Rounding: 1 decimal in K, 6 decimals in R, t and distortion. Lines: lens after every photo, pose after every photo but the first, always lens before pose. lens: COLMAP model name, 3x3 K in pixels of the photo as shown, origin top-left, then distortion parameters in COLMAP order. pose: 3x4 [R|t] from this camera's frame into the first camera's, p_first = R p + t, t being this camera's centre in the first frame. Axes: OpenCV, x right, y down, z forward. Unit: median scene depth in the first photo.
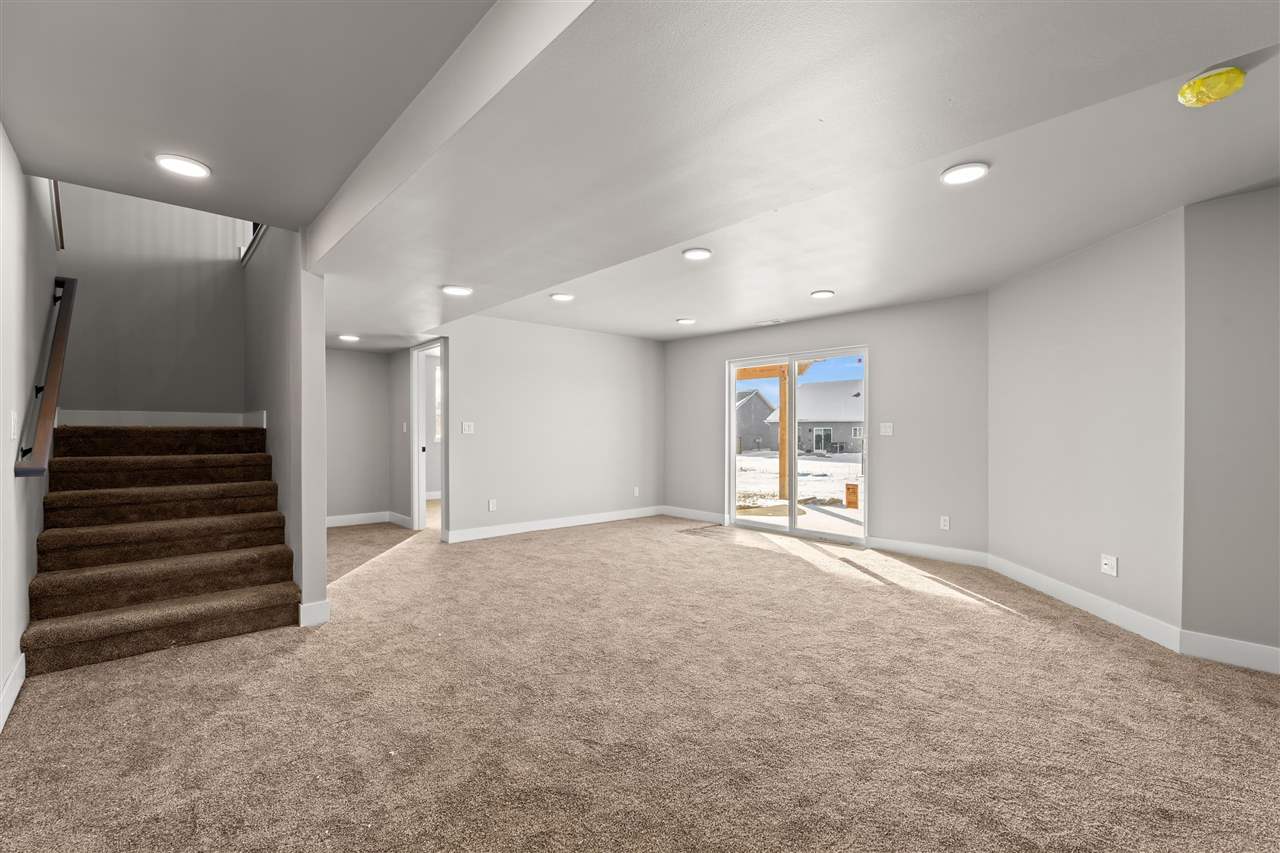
lens RADIAL K [[559.1, 0, 641.2], [0, 559.1, 429.2], [0, 0, 1]] dist [-0.002193, -0.000158]
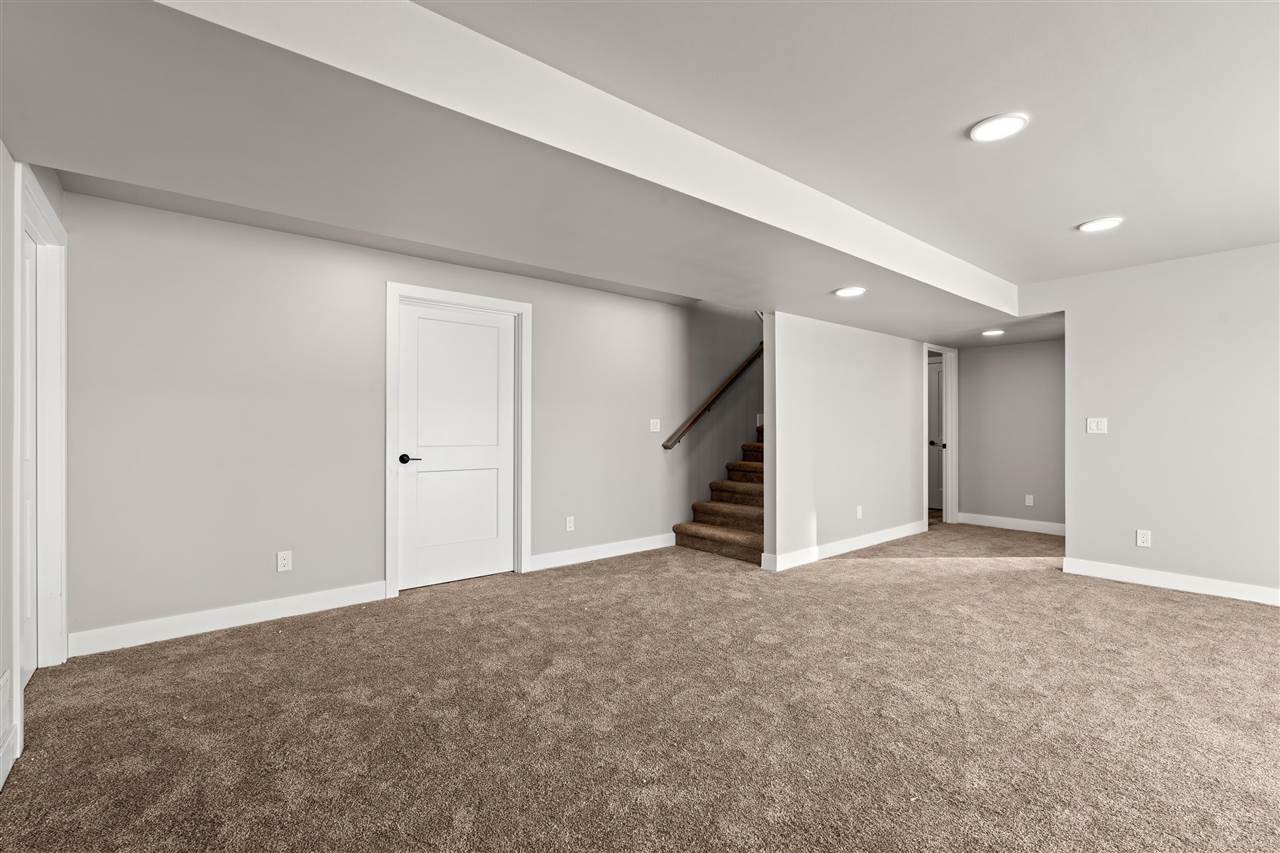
lens RADIAL K [[559.1, 0, 641.1], [0, 559.1, 427.4], [0, 0, 1]] dist [-0.002193, -0.000158]
pose [[-0.038137, -0.003234, -0.999267, 0.692454], [-0.001548, 0.999994, -0.003178, 0.005481], [0.999271, 0.001425, -0.038141, 0.650668]]
